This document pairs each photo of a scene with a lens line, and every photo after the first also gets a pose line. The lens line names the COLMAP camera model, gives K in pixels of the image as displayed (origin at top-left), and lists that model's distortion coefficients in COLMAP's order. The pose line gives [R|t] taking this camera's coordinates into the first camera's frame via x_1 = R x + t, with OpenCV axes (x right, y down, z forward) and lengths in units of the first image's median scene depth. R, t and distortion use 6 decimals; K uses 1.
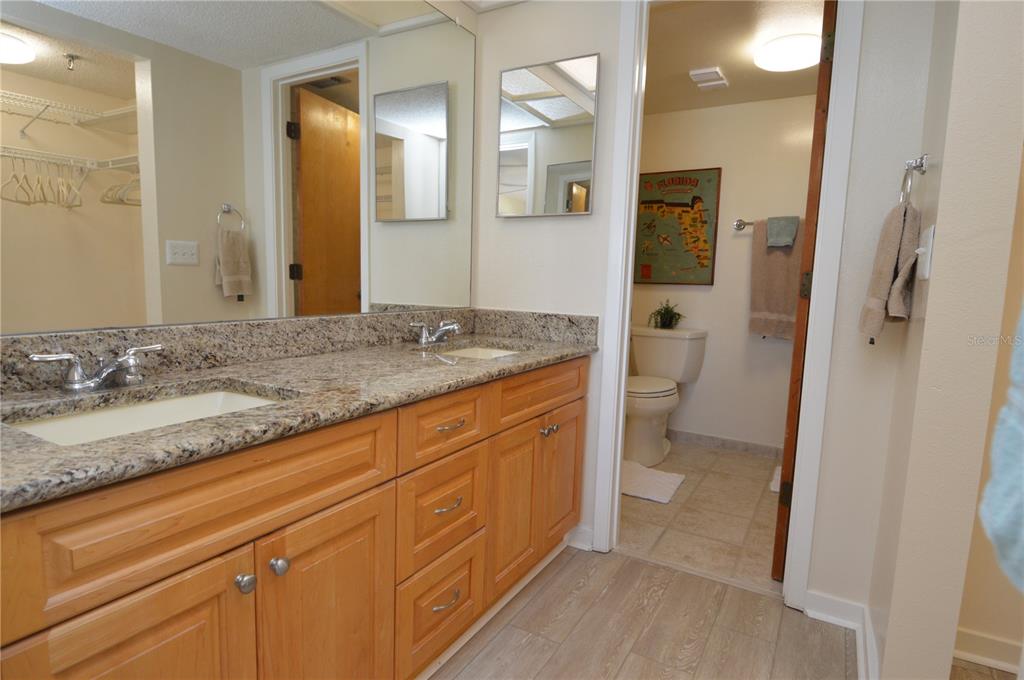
lens RADIAL K [[550.9, 0, 512.0], [0, 550.9, 340.0], [0, 0, 1]] dist [-0.000948, -0.000414]
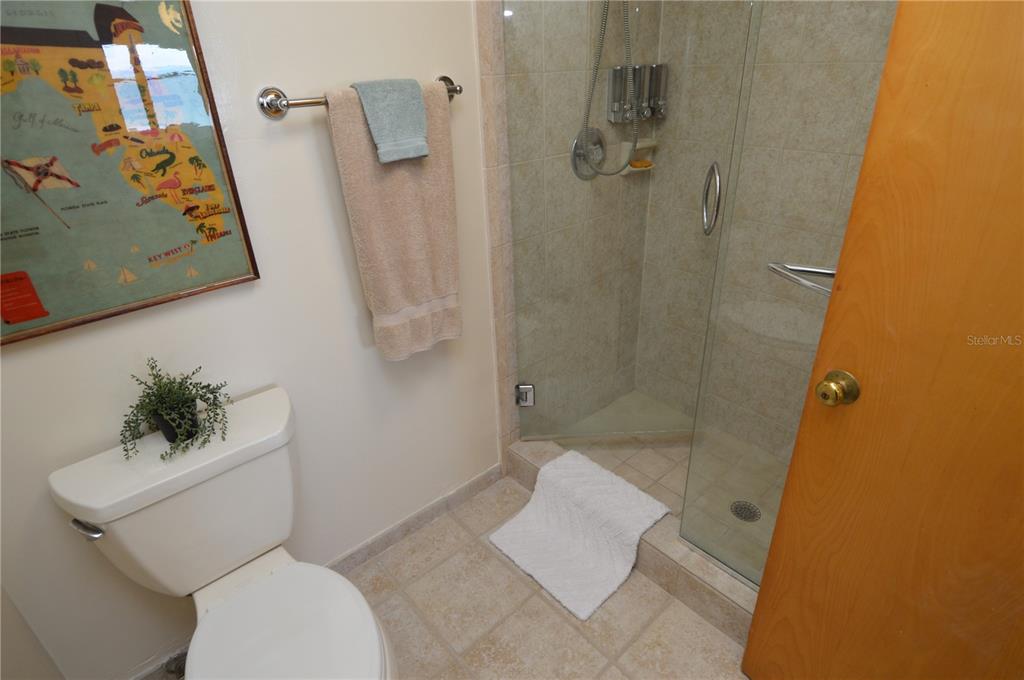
lens RADIAL K [[550.9, 0, 512.0], [0, 550.9, 340.0], [0, 0, 1]] dist [-0.000948, -0.000414]
pose [[0.299175, -0.461676, 0.835074, 0.080391], [0.158889, 0.887044, 0.433484, -0.196493], [-0.940876, 0.002996, 0.338737, 0.704335]]
